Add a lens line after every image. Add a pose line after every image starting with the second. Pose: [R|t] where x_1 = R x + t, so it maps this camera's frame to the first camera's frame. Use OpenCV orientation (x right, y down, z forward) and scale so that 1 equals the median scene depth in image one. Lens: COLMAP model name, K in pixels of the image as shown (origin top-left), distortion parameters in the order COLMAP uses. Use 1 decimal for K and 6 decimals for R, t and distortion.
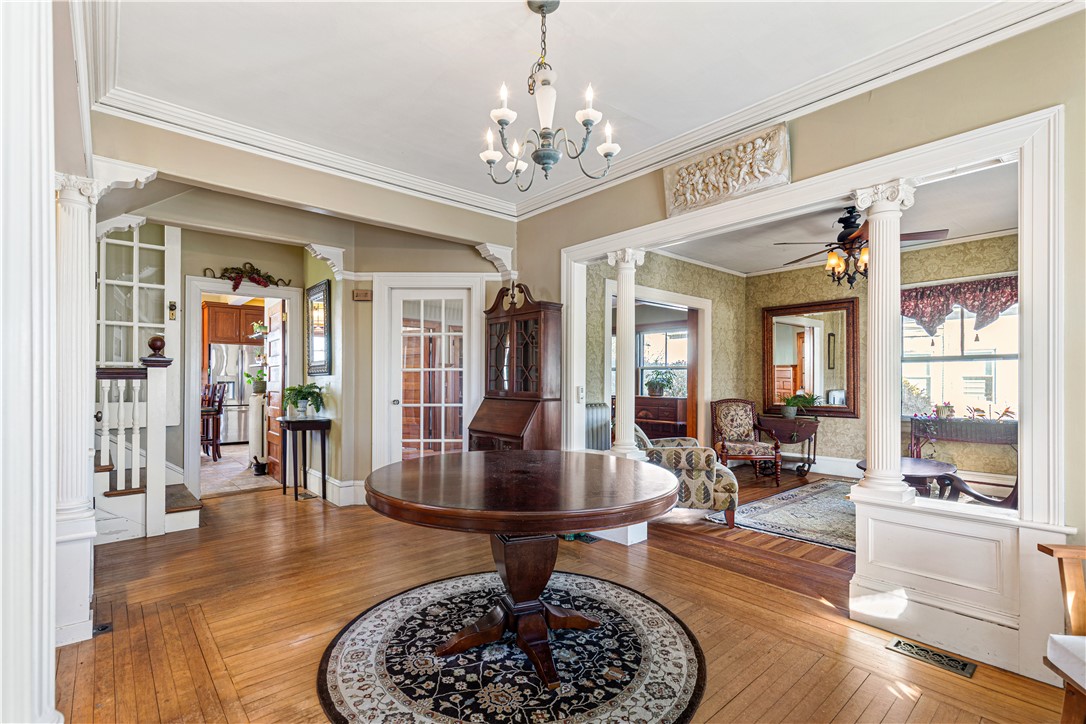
lens RADIAL K [[488.2, 0, 547.5], [0, 488.2, 379.3], [0, 0, 1]] dist [0.006710, -0.000382]
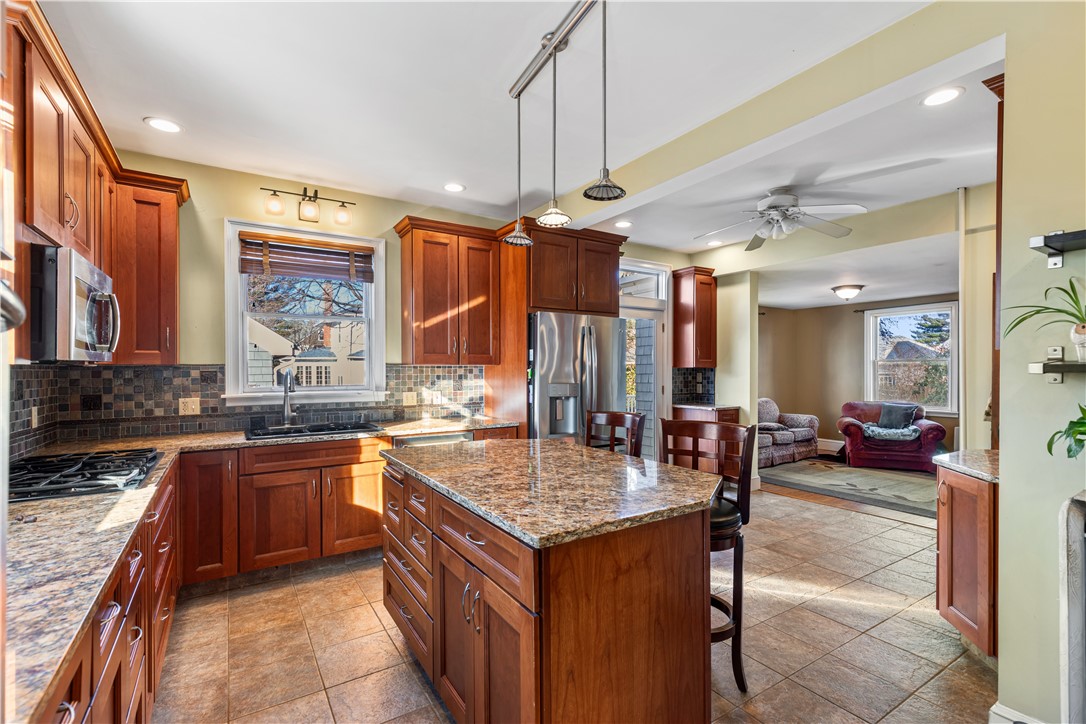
lens RADIAL K [[488.2, 0, 541.2], [0, 488.2, 371.8], [0, 0, 1]] dist [0.006710, -0.000382]
pose [[0.984313, -0.000699, -0.176429, -0.929224], [0.001665, 0.999984, 0.005330, -0.028519], [0.176422, -0.005541, 0.984299, 0.851558]]
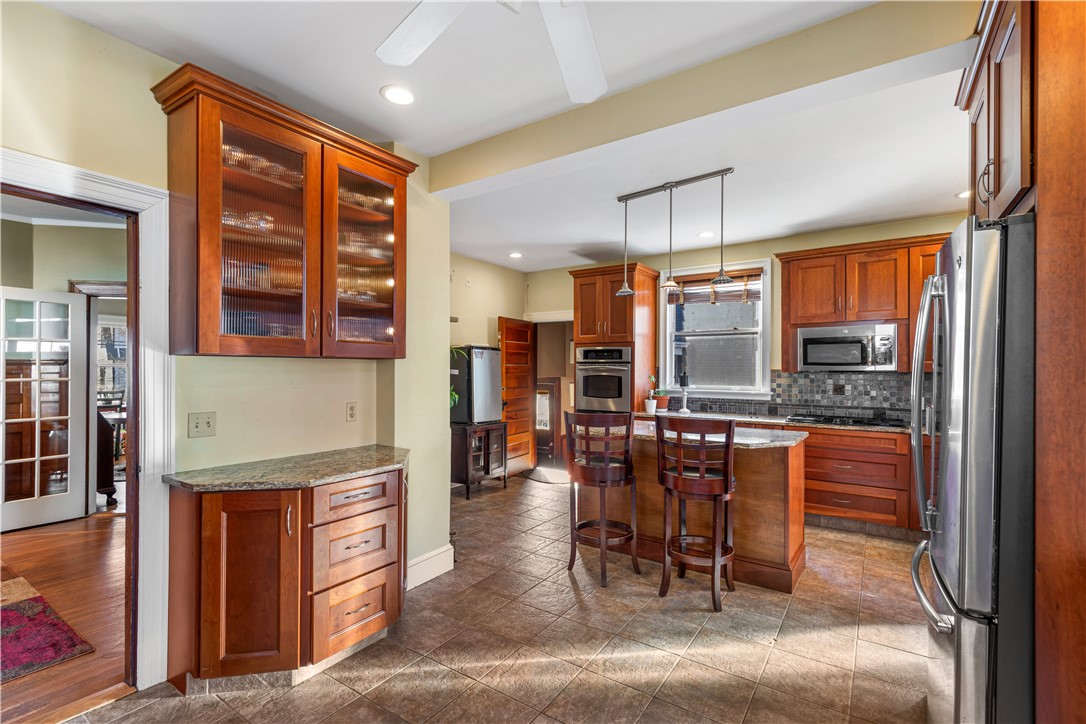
lens RADIAL K [[488.2, 0, 548.8], [0, 488.2, 367.6], [0, 0, 1]] dist [0.006710, -0.000382]
pose [[-0.970606, -0.009388, -0.240491, -0.671594], [-0.008357, 0.999951, -0.005303, -0.031209], [0.240530, -0.003137, -0.970637, 1.814145]]
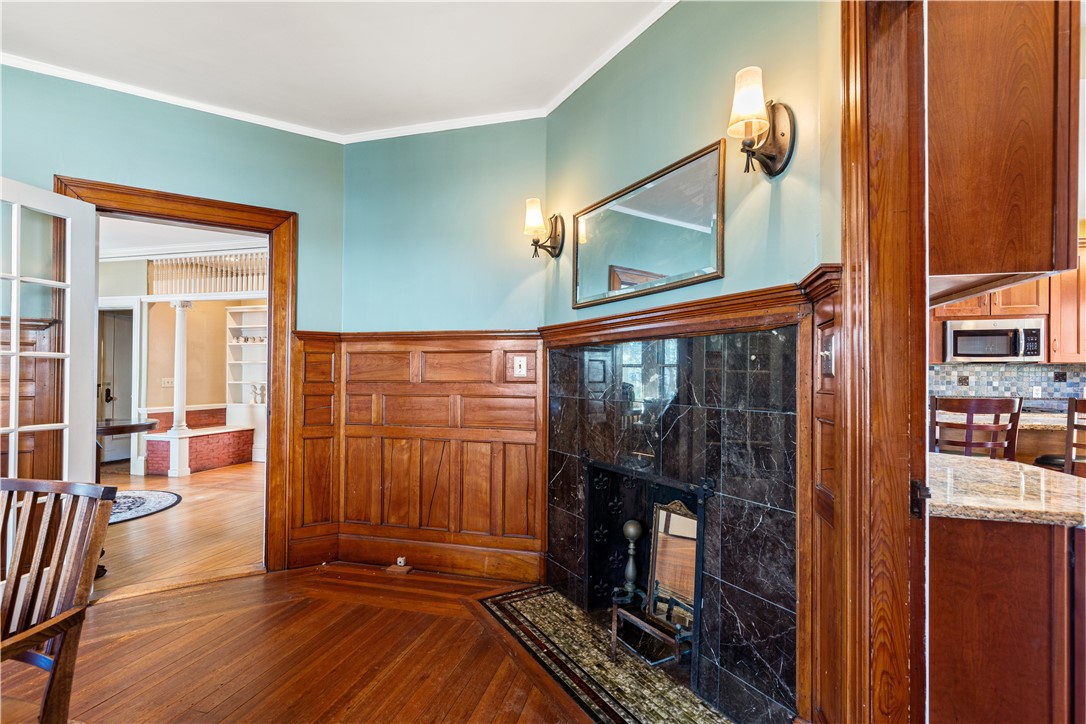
lens RADIAL K [[488.2, 0, 558.4], [0, 488.2, 374.5], [0, 0, 1]] dist [0.006710, -0.000382]
pose [[-0.840947, -0.015791, -0.540888, -0.243258], [-0.013251, 0.999875, -0.008589, 0.005082], [0.540956, -0.000056, -0.841051, 1.461281]]
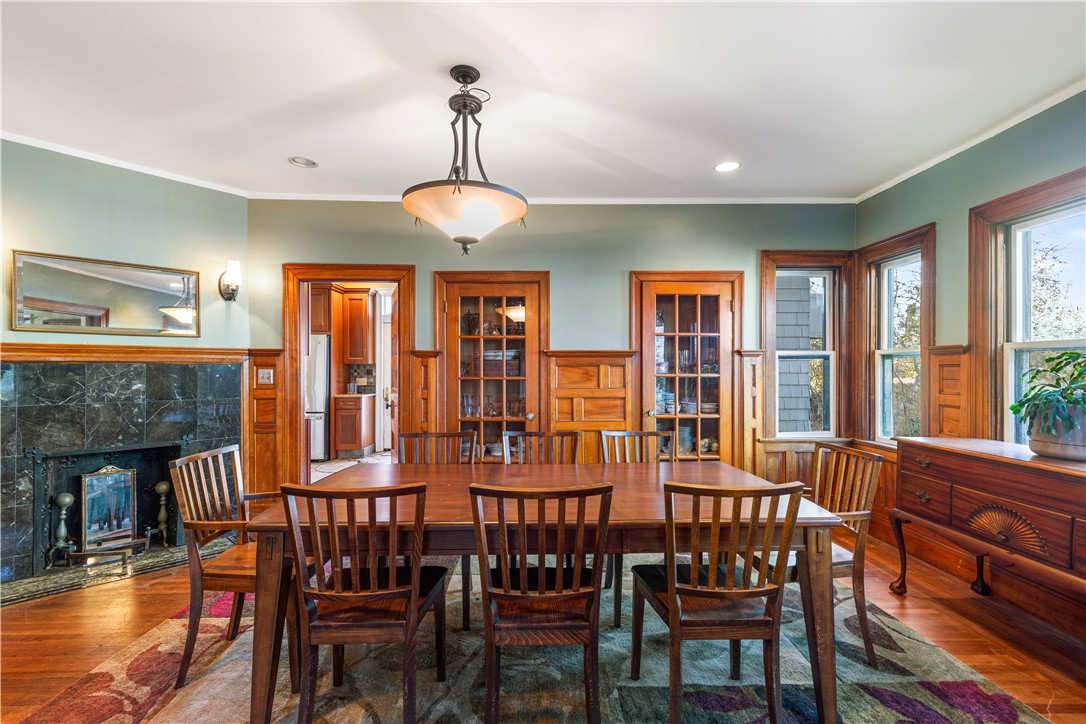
lens RADIAL K [[488.2, 0, 550.9], [0, 488.2, 369.5], [0, 0, 1]] dist [0.006710, -0.000382]
pose [[0.770908, -0.004250, -0.636932, 0.289275], [0.001811, 0.999988, -0.004480, -0.014171], [0.636944, 0.002301, 0.770907, 1.047363]]
